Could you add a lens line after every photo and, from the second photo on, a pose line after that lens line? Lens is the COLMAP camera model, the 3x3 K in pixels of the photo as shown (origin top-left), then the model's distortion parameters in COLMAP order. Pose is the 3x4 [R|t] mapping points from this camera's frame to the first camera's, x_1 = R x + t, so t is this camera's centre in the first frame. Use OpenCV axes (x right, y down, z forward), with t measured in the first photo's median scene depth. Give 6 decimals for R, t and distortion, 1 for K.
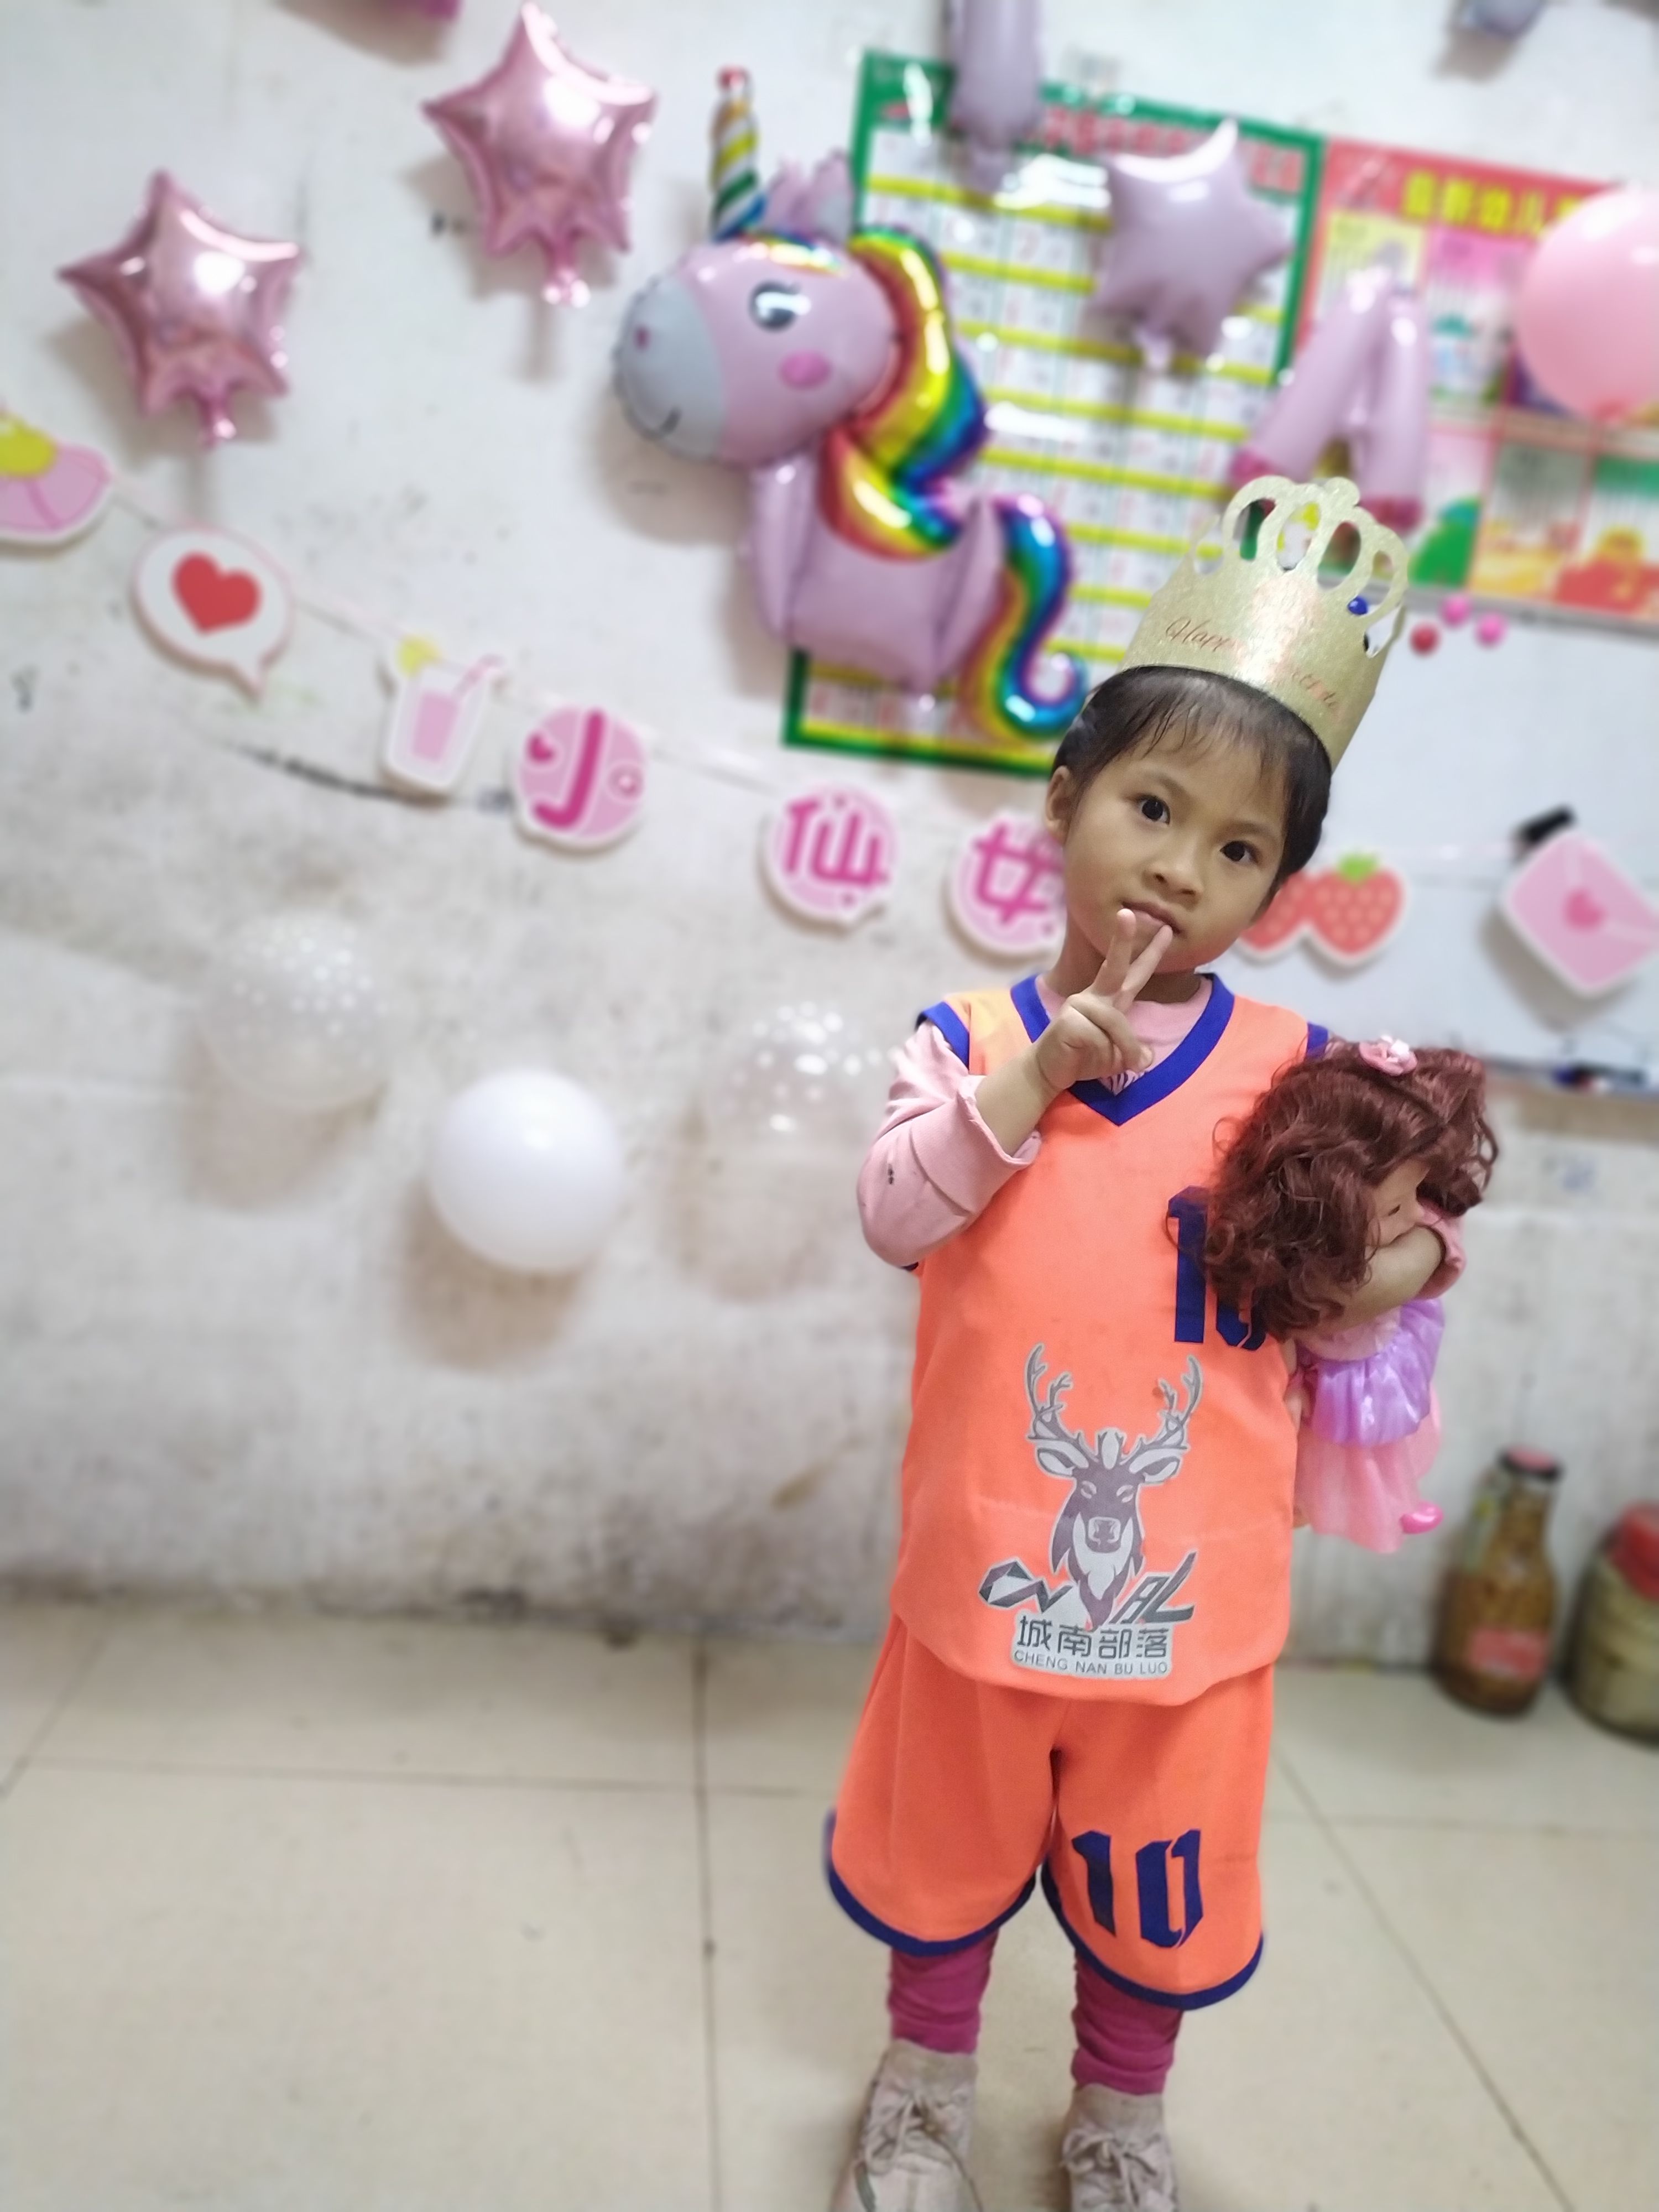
lens RADIAL K [[1647.0, 0, 834.7], [0, 1647.0, 1109.9], [0, 0, 1]] dist [0.046394, -0.041536]
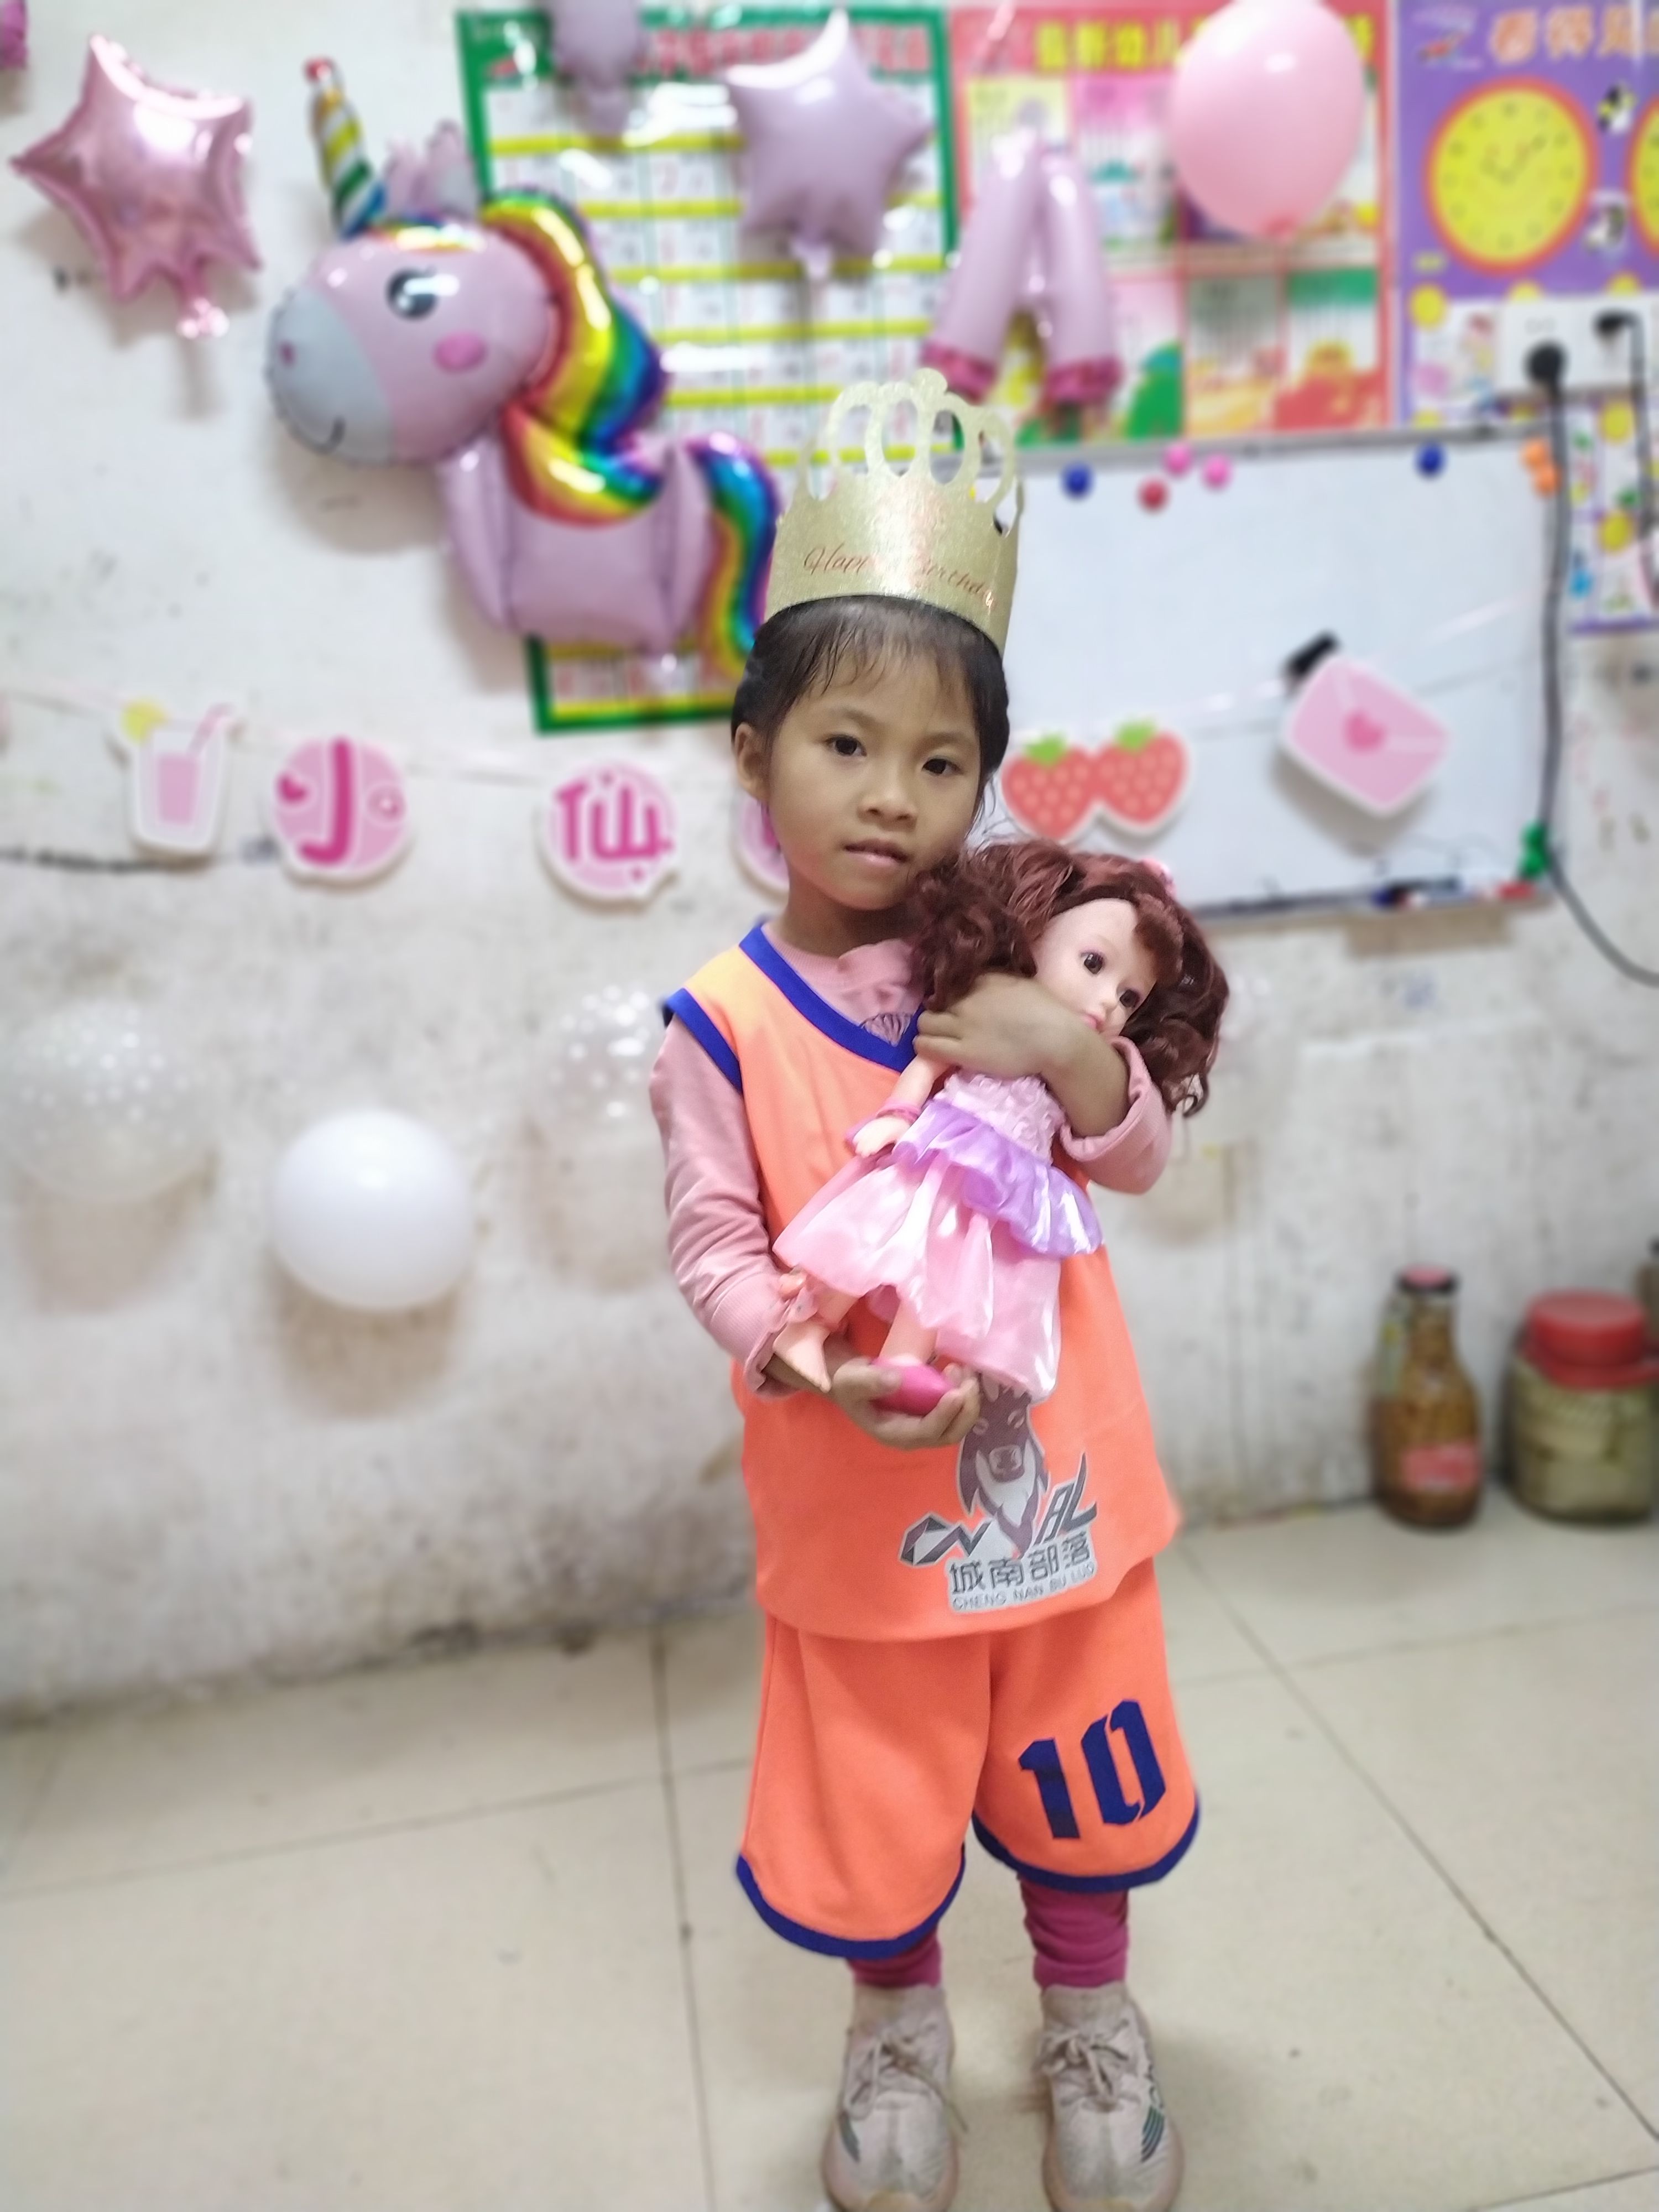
lens RADIAL K [[1647.0, 0, 834.7], [0, 1647.0, 1109.9], [0, 0, 1]] dist [0.046394, -0.041536]
pose [[0.977515, -0.210204, 0.016681, 0.079922], [0.209520, 0.977157, 0.035577, -0.000001], [-0.023778, -0.031282, 0.999228, 0.005143]]
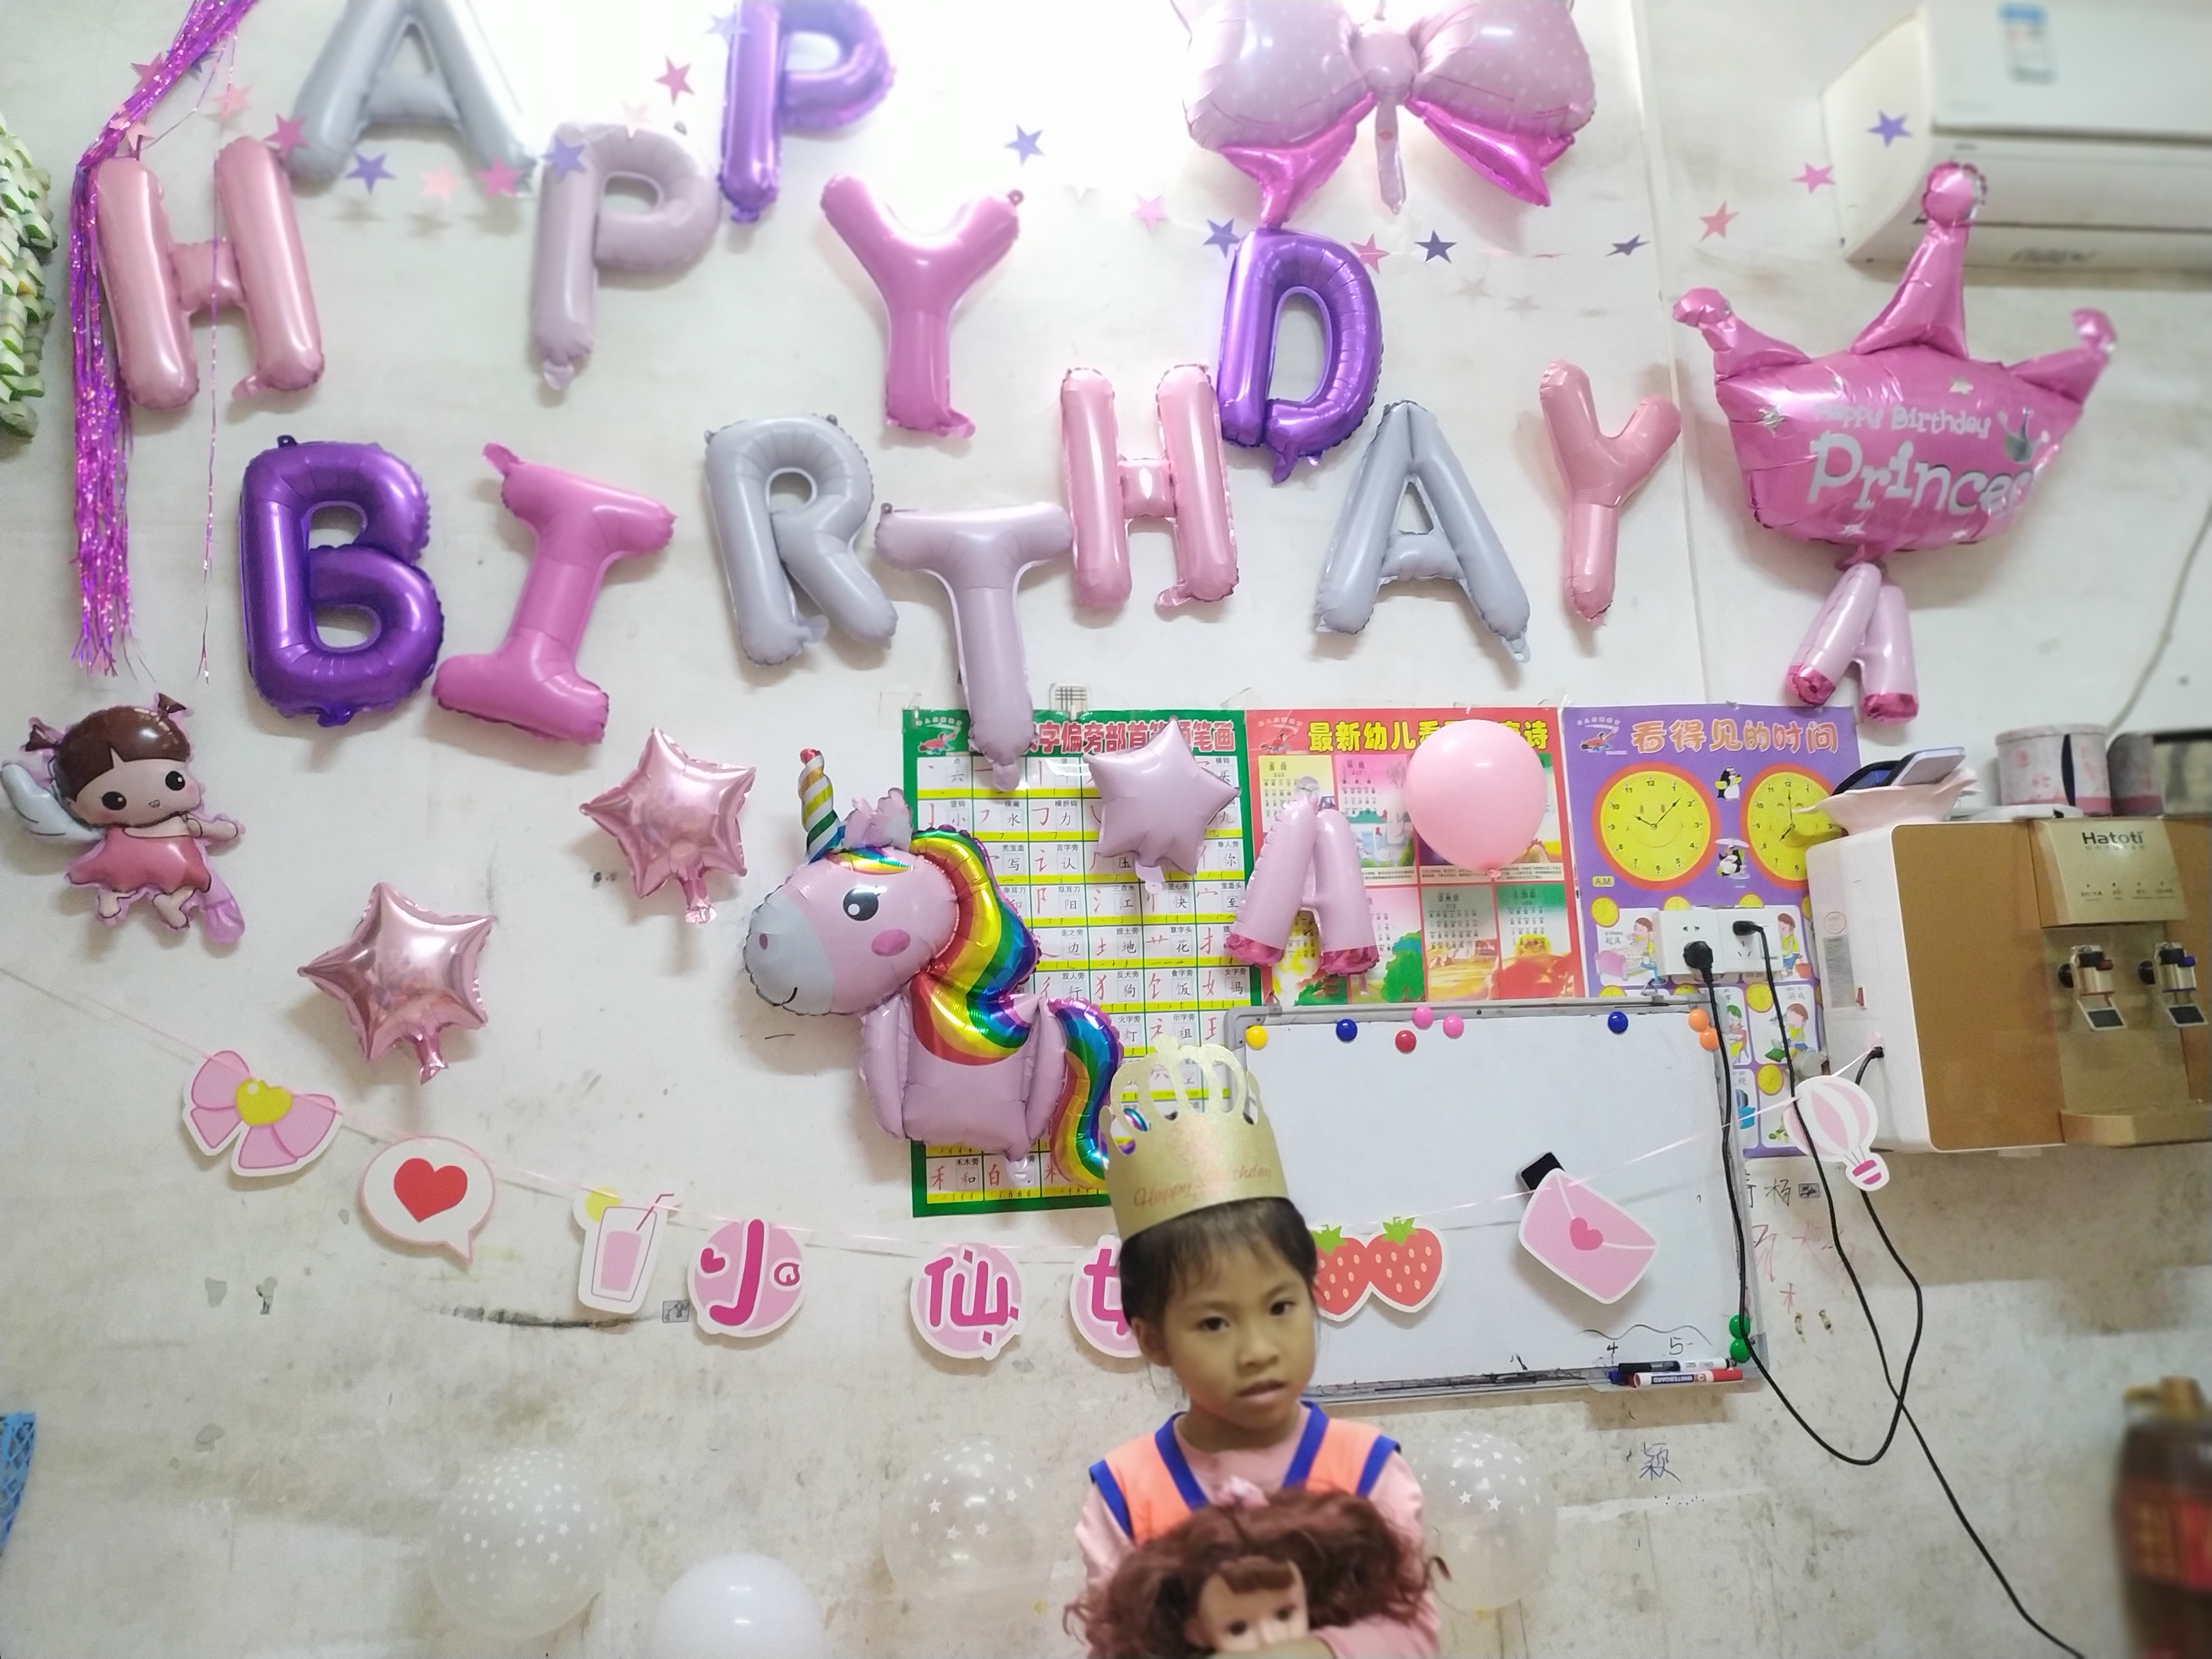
lens RADIAL K [[1626.3, 0, 1118.4], [0, 1626.3, 841.5], [0, 0, 1]] dist [0.056603, -0.050169]
pose [[0.982190, -0.154255, 0.107273, 0.030133], [0.181814, 0.924301, -0.335575, -0.048033], [-0.047389, 0.349103, 0.935885, -0.224990]]
